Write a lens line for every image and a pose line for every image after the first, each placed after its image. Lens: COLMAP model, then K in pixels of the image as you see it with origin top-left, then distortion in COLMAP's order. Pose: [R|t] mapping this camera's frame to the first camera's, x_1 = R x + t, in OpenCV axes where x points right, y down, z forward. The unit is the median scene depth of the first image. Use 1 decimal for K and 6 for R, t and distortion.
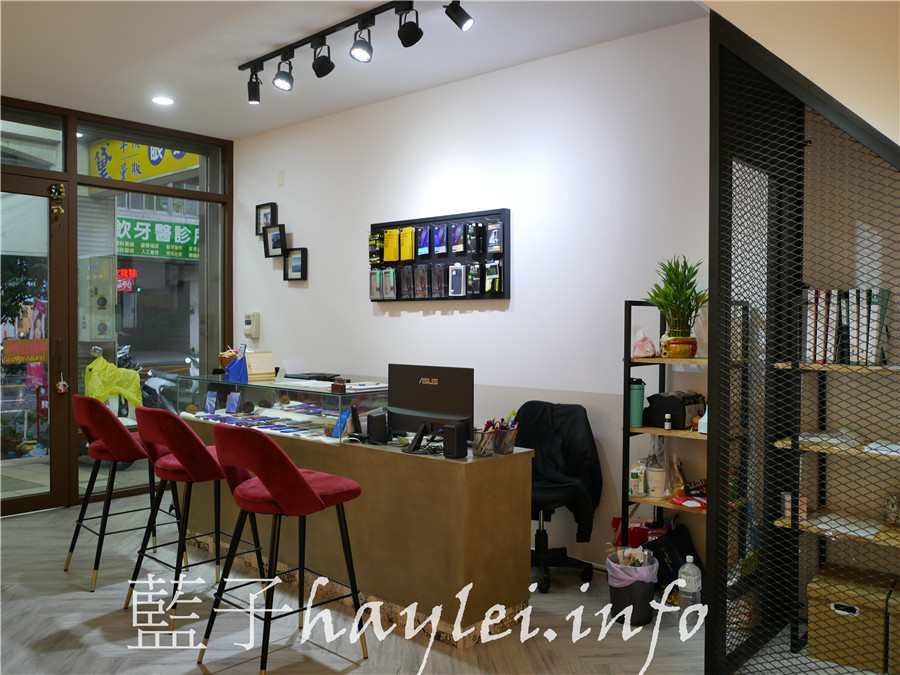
lens RADIAL K [[776.9, 0, 450.0], [0, 776.9, 337.5], [0, 0, 1]] dist [-0.035561, 0.009258]
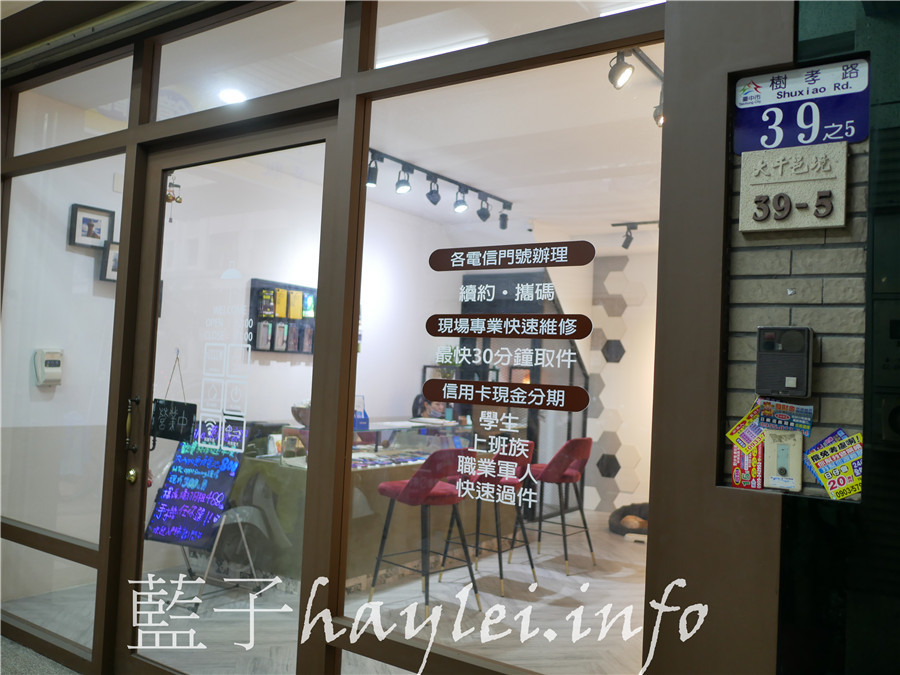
lens RADIAL K [[776.9, 0, 450.0], [0, 776.9, 337.5], [0, 0, 1]] dist [-0.035561, 0.009258]
pose [[-0.137870, 0.026270, 0.990102, -1.214873], [-0.029278, 0.999103, -0.030586, -0.040953], [-0.990018, -0.033205, -0.136977, 0.900252]]
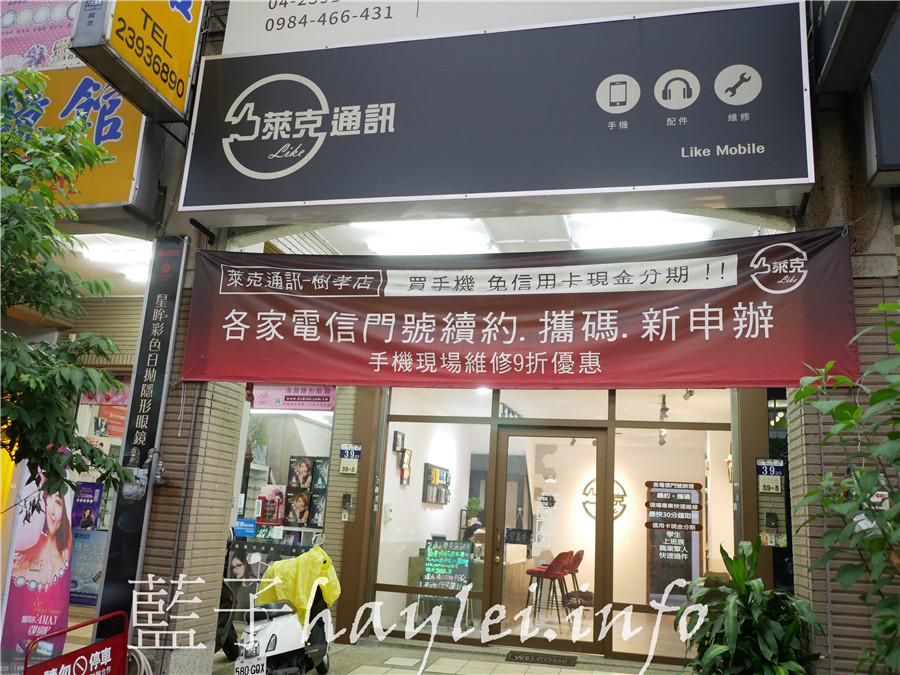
lens RADIAL K [[776.9, 0, 450.0], [0, 776.9, 337.5], [0, 0, 1]] dist [-0.035561, 0.009258]
pose [[-0.473928, 0.163165, 0.865315, -1.960660], [-0.046891, 0.976612, -0.209833, -0.046115], [-0.879314, -0.140021, -0.455193, 1.961736]]
